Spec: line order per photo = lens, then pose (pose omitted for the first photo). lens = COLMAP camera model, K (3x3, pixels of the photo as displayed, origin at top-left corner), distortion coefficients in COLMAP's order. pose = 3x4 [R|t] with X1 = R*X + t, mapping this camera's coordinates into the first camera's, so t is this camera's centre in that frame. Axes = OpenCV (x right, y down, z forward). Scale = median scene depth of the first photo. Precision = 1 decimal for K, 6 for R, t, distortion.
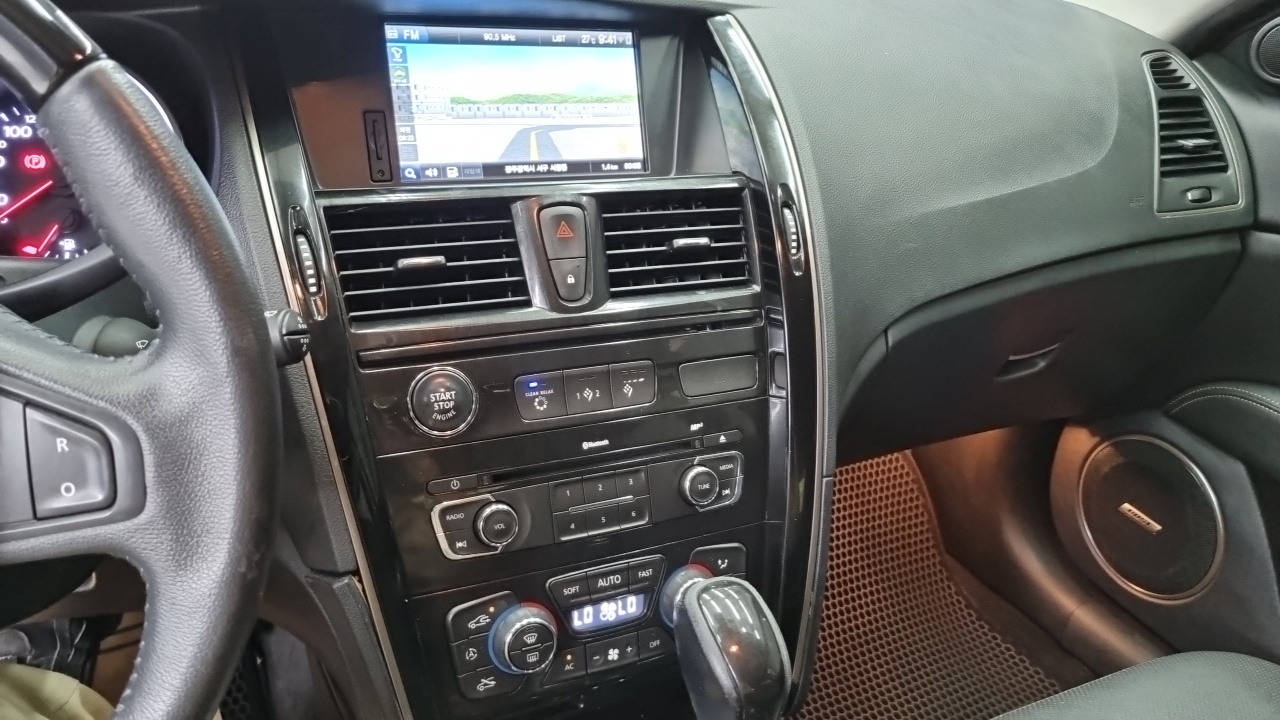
lens RADIAL K [[987.9, 0, 632.0], [0, 987.9, 360.6], [0, 0, 1]] dist [0.029074, -0.020851]
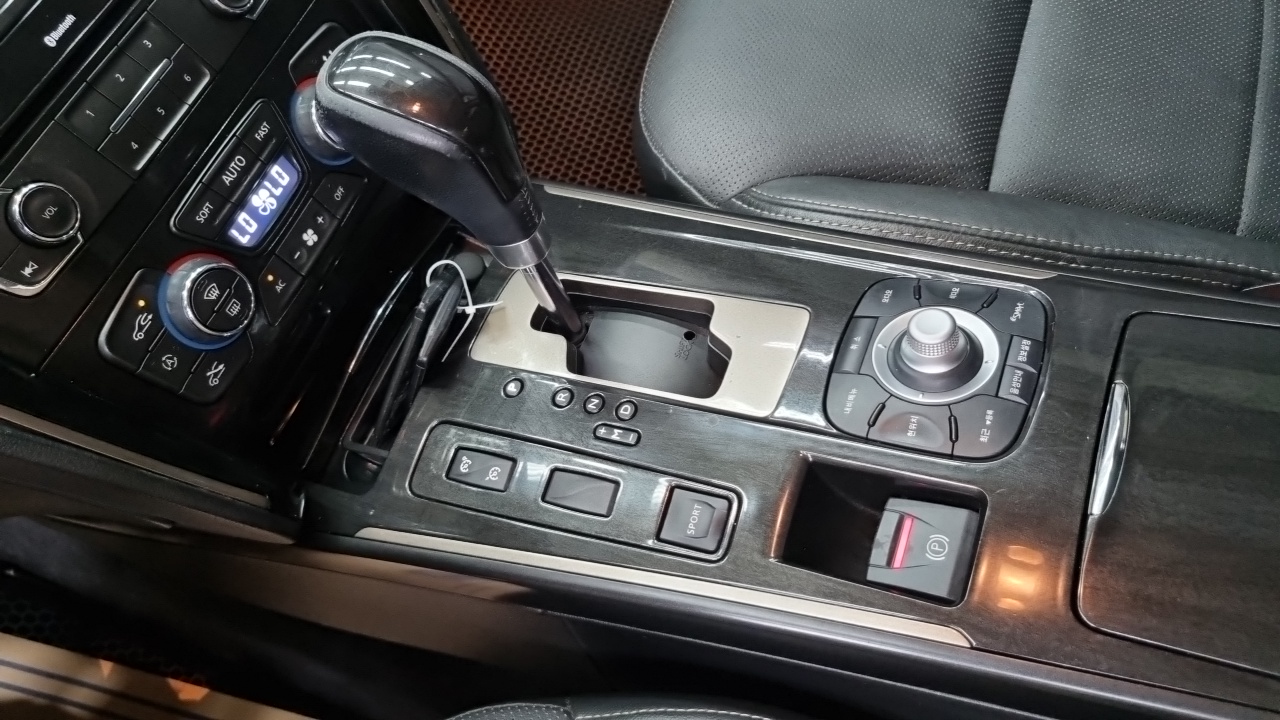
lens RADIAL K [[987.9, 0, 632.5], [0, 987.9, 362.4], [0, 0, 1]] dist [0.029074, -0.020851]
pose [[0.687299, -0.711570, 0.145903, -0.028334], [0.565354, 0.650154, 0.507616, 0.105729], [-0.456064, -0.266398, 0.849139, 0.185084]]
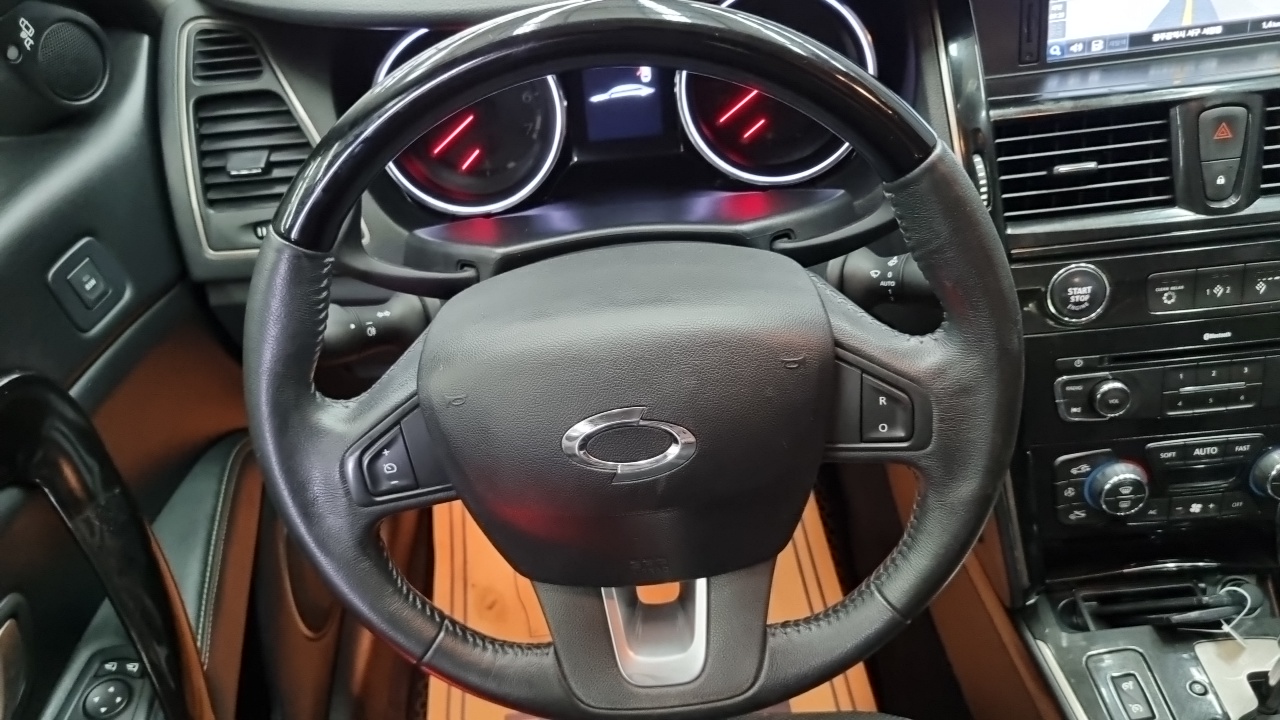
lens RADIAL K [[987.9, 0, 601.6], [0, 987.9, 377.8], [0, 0, 1]] dist [0.029074, -0.020851]
pose [[0.893436, 0.149580, -0.423553, -0.169610], [0.005497, 0.939215, 0.343284, -0.251085], [0.449156, -0.309031, 0.838307, -0.243258]]
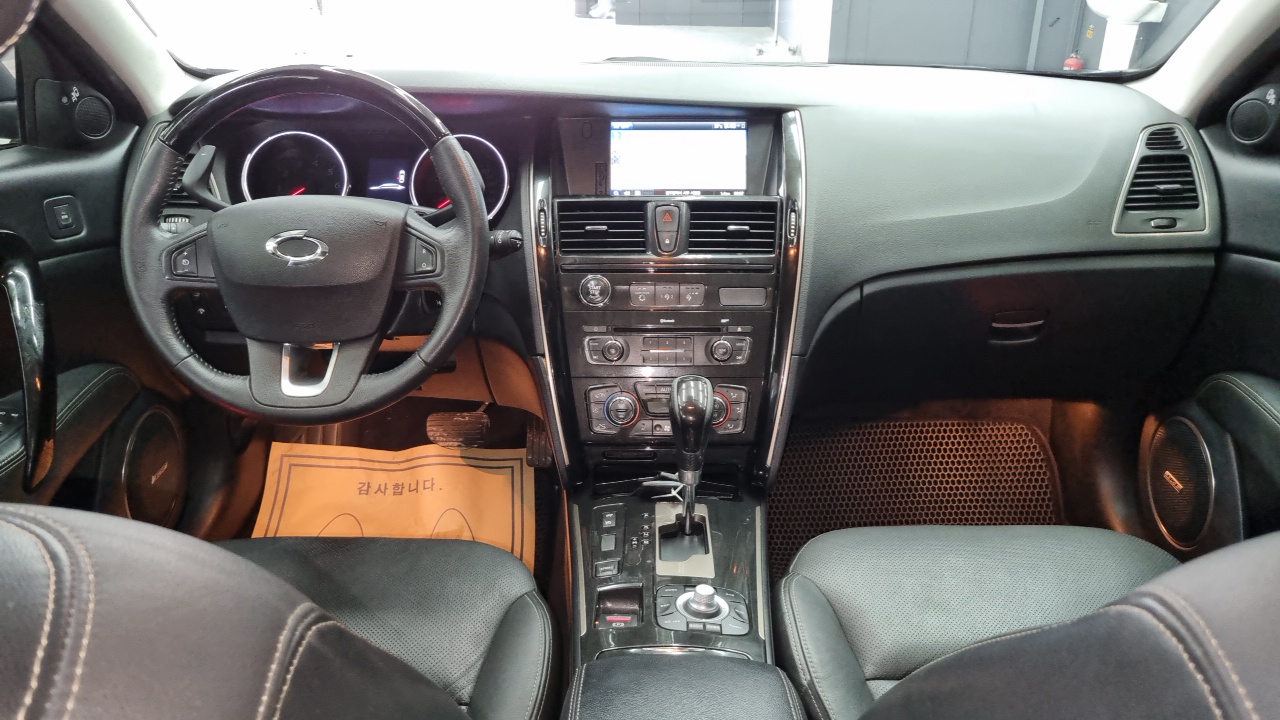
lens RADIAL K [[987.9, 0, 631.5], [0, 987.9, 368.1], [0, 0, 1]] dist [0.029074, -0.020851]
pose [[0.894896, 0.081303, -0.438806, 0.785478], [-0.116547, 0.991720, -0.053937, 0.294764], [0.430787, 0.099409, 0.896962, -0.830212]]
